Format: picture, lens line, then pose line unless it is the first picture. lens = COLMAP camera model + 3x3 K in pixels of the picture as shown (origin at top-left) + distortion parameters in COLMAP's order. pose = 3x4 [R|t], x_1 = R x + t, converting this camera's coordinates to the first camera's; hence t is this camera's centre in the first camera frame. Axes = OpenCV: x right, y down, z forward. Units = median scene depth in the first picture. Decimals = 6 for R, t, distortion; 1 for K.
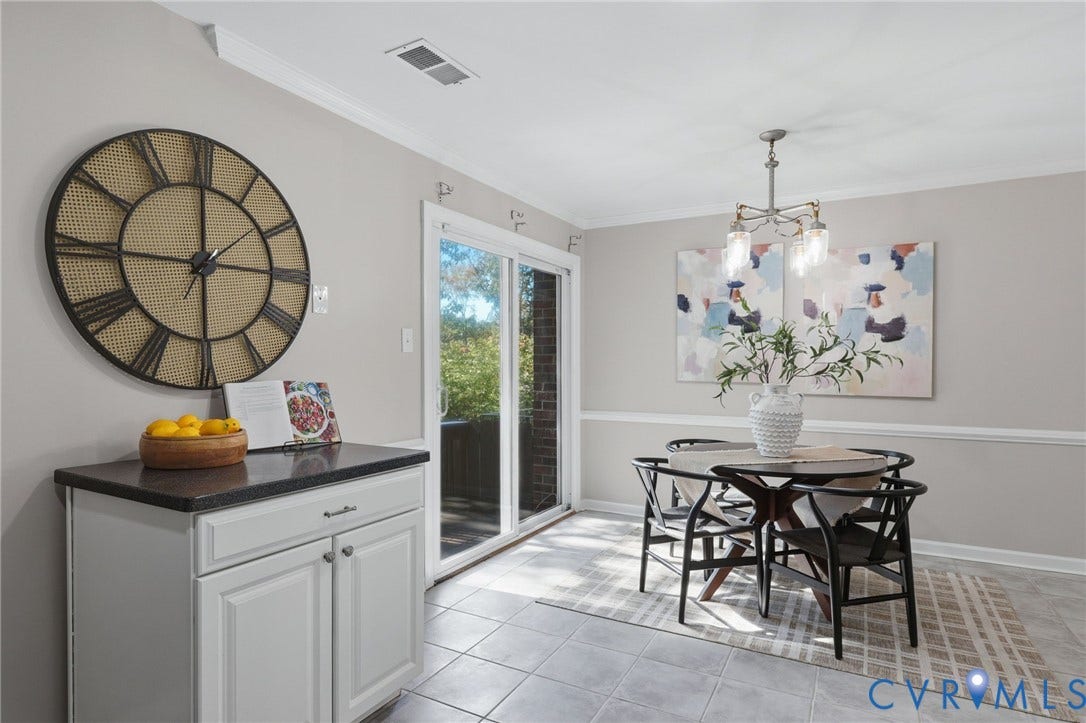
lens RADIAL K [[548.9, 0, 543.7], [0, 548.9, 368.4], [0, 0, 1]] dist [-0.006256, -0.000179]
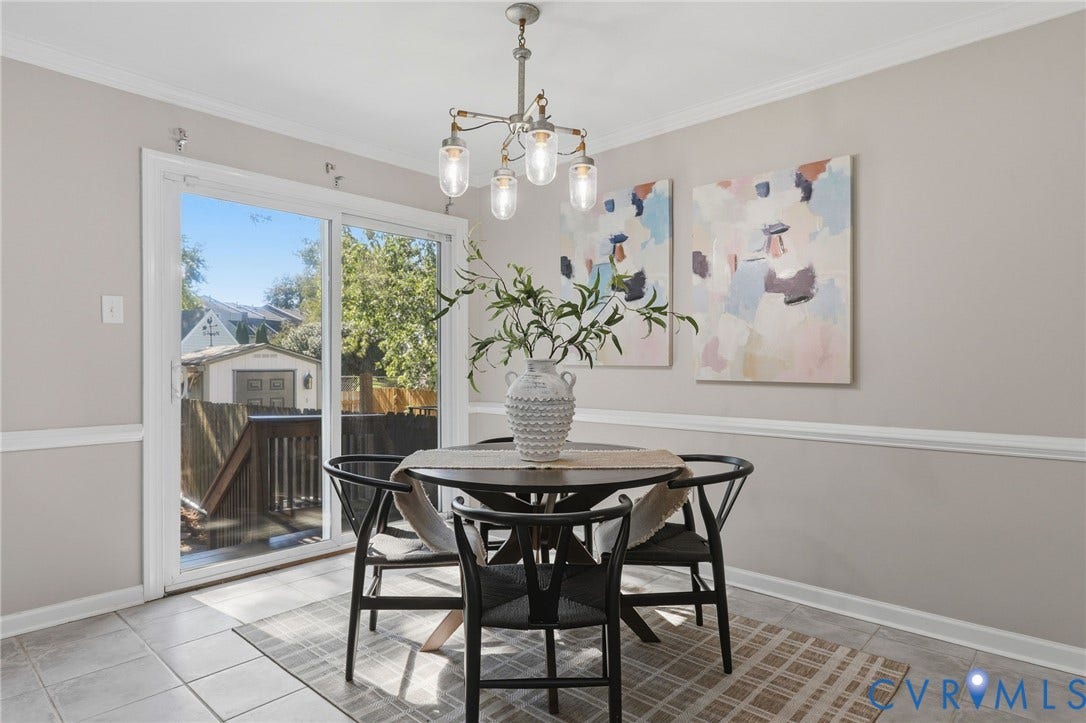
lens RADIAL K [[577.2, 0, 543.0], [0, 577.2, 361.5], [0, 0, 1]] dist [-0.002265, -0.001086]
pose [[0.975415, -0.003403, -0.220351, 0.816046], [0.000727, 0.999925, -0.012224, 0.056616], [0.220377, 0.011763, 0.975344, 0.358645]]
